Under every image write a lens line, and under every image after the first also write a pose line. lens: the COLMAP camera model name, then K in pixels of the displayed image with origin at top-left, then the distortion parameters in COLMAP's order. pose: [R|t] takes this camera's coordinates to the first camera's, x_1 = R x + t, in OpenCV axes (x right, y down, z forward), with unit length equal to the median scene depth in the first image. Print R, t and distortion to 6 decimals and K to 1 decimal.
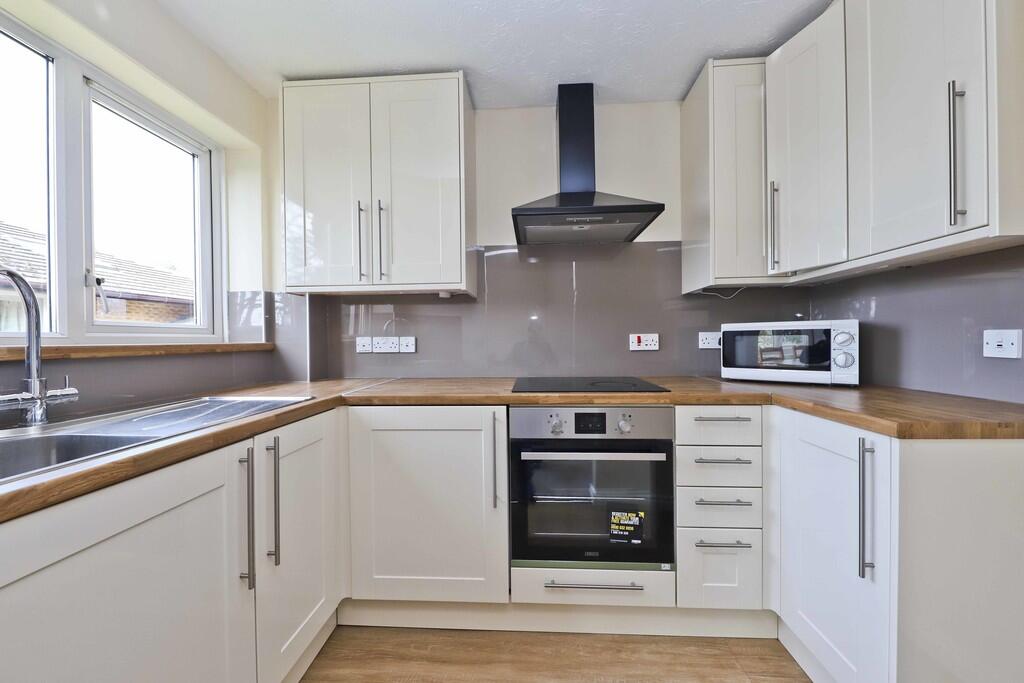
lens RADIAL K [[363.6, 0, 512.0], [0, 363.6, 341.5], [0, 0, 1]] dist [0.001756, 0.000113]
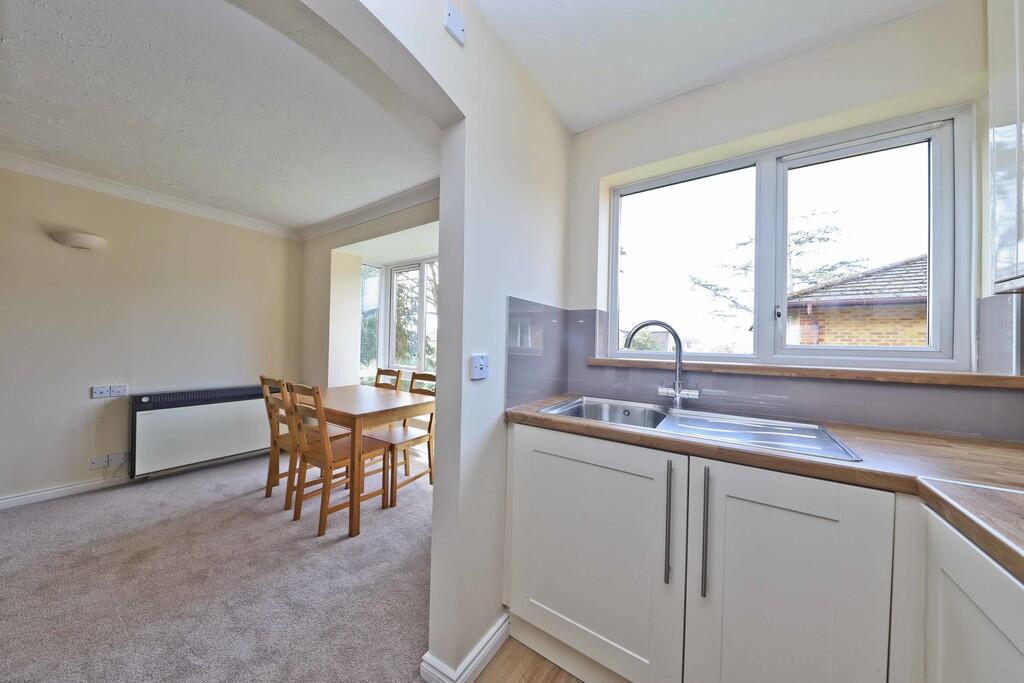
lens RADIAL K [[329.6, 0, 512.0], [0, 329.6, 341.5], [0, 0, 1]] dist [-0.000337, -0.000025]
pose [[-0.514728, -0.007421, -0.857322, 0.275748], [-0.022230, 0.999742, 0.004693, -0.048573], [0.857066, 0.021474, -0.514760, 0.703787]]
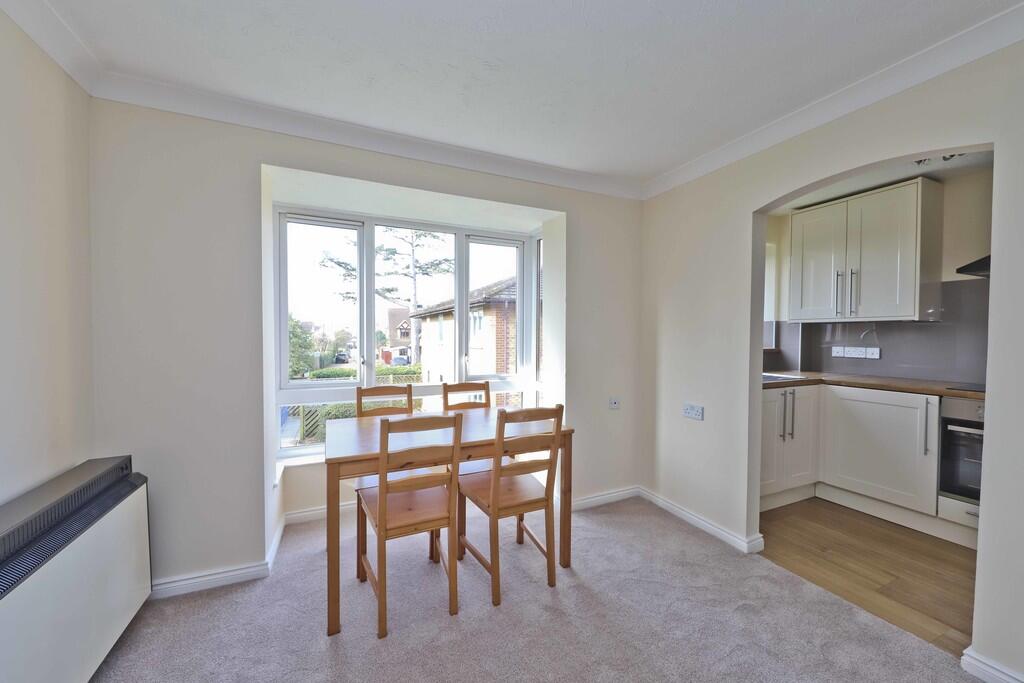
lens RADIAL K [[392.5, 0, 512.0], [0, 392.5, 341.5], [0, 0, 1]] dist [-0.001886, -0.000344]
pose [[0.461394, 0.031149, -0.886648, 0.622110], [-0.014326, 0.999515, 0.027659, -0.086261], [0.887079, -0.000059, 0.461617, -1.448643]]
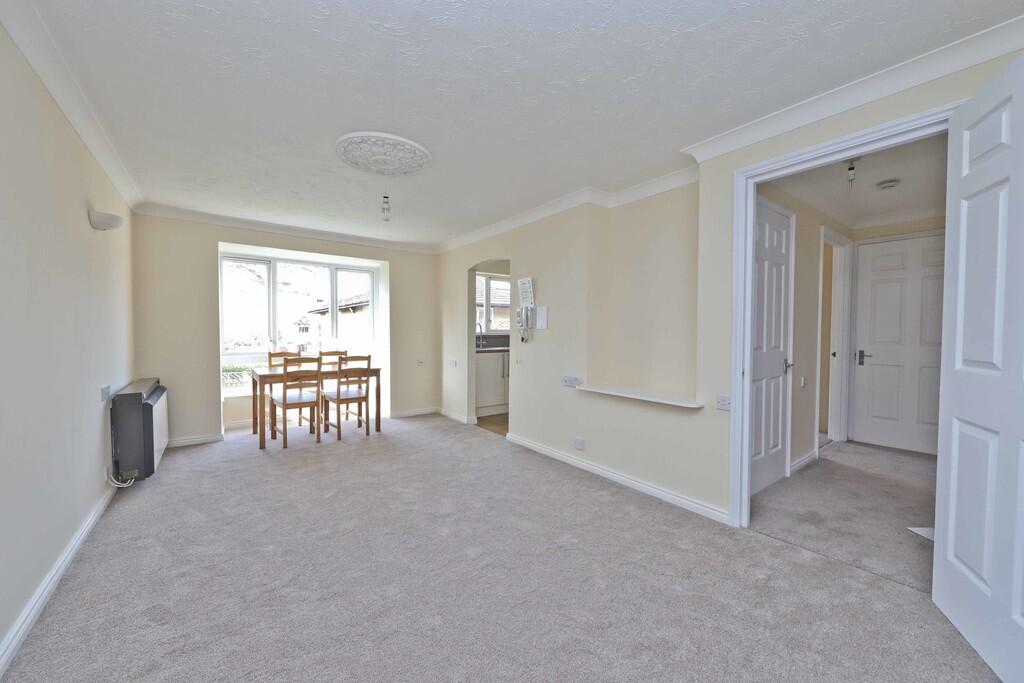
lens RADIAL K [[386.3, 0, 512.0], [0, 386.3, 341.5], [0, 0, 1]] dist [-0.000083, -0.000098]
pose [[0.648296, 0.037611, -0.760459, 2.528056], [-0.016650, 0.999241, 0.035226, -0.066466], [0.761207, -0.010175, 0.648429, -1.795221]]
